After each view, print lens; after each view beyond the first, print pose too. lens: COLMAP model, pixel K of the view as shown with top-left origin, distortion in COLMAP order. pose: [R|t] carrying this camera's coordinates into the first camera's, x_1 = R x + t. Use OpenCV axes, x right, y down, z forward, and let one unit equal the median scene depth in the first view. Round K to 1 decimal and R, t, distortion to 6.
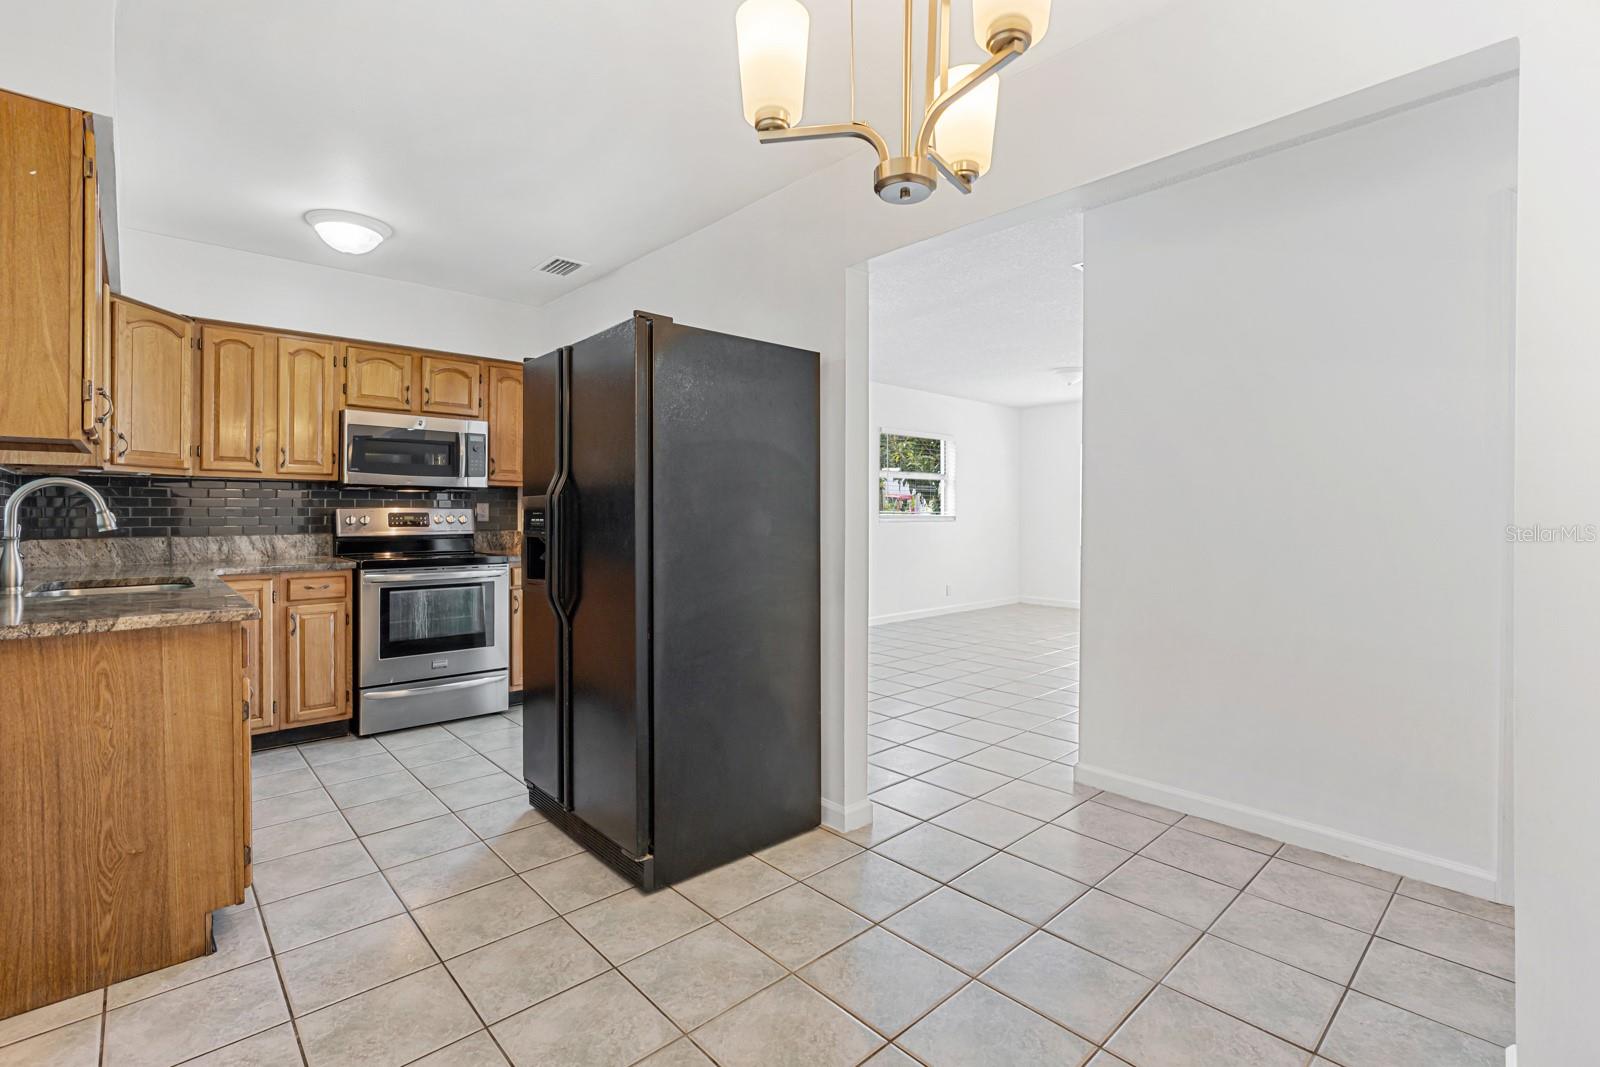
lens RADIAL K [[728.8, 0, 804.2], [0, 728.8, 509.3], [0, 0, 1]] dist [-0.014491, 0.002572]
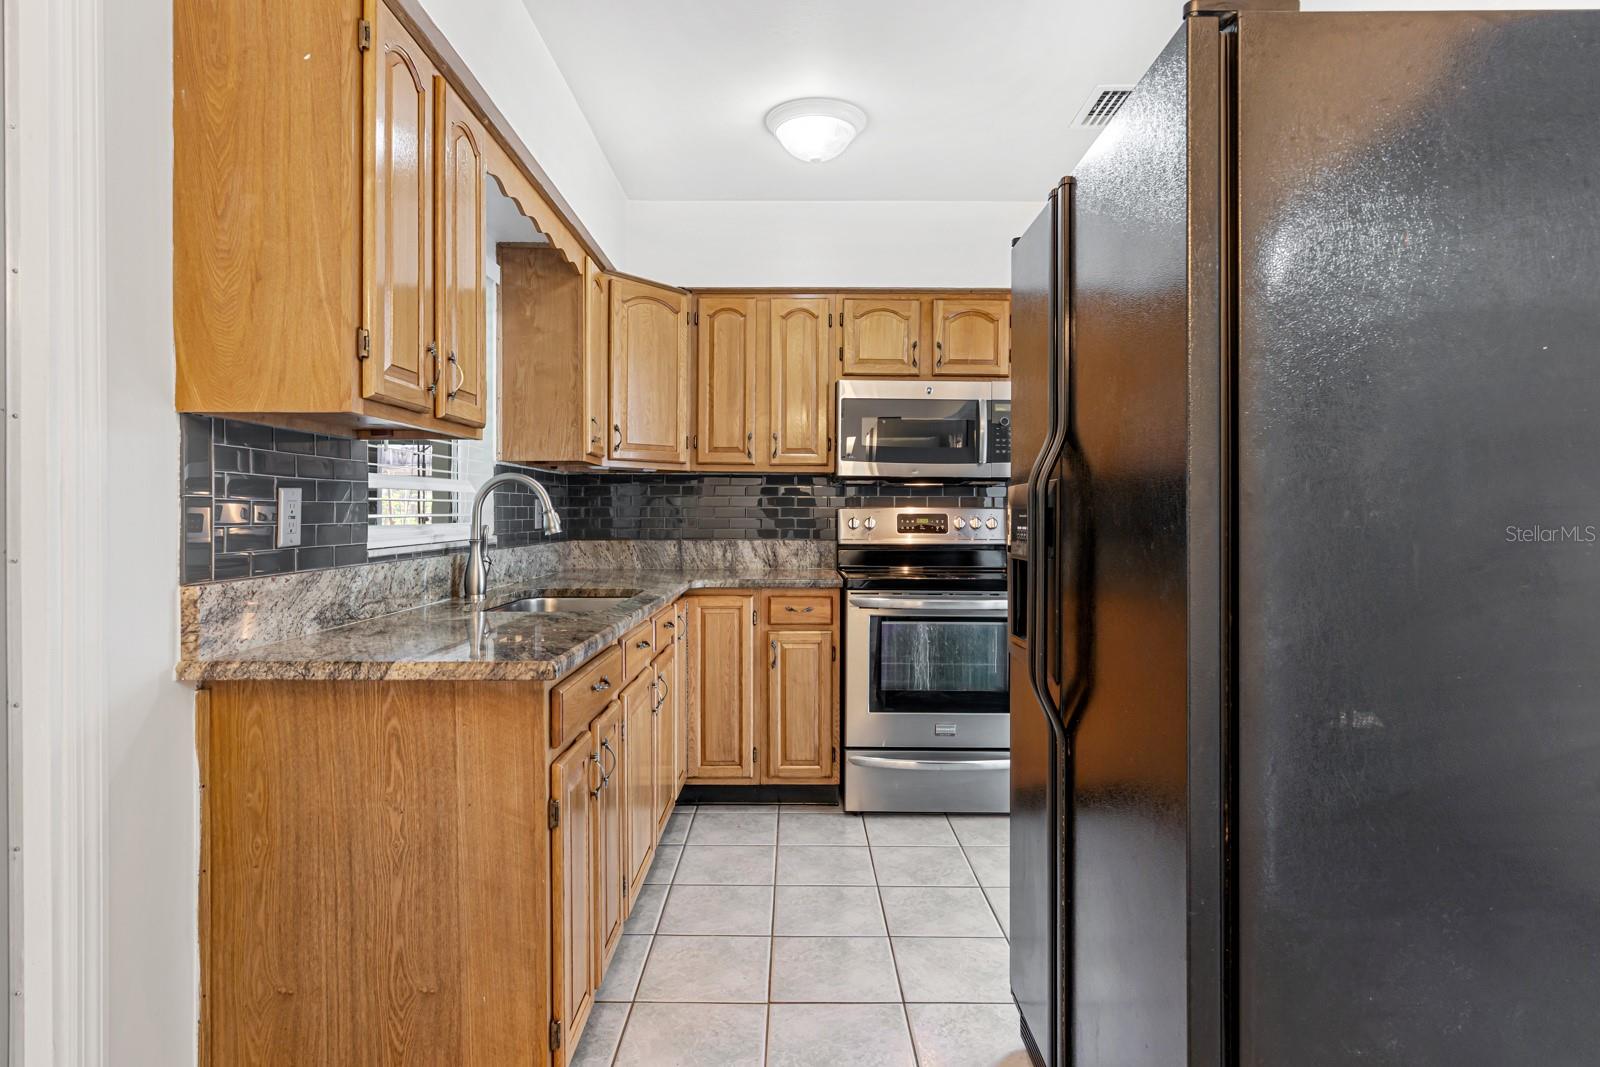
lens RADIAL K [[868.6, 0, 791.9], [0, 868.6, 510.5], [0, 0, 1]] dist [-0.000282, -0.000059]
pose [[0.730784, 0.000545, -0.682609, -0.052113], [-0.000239, 1.000000, 0.000542, 0.000988], [0.682609, -0.000233, 0.730784, 0.396287]]
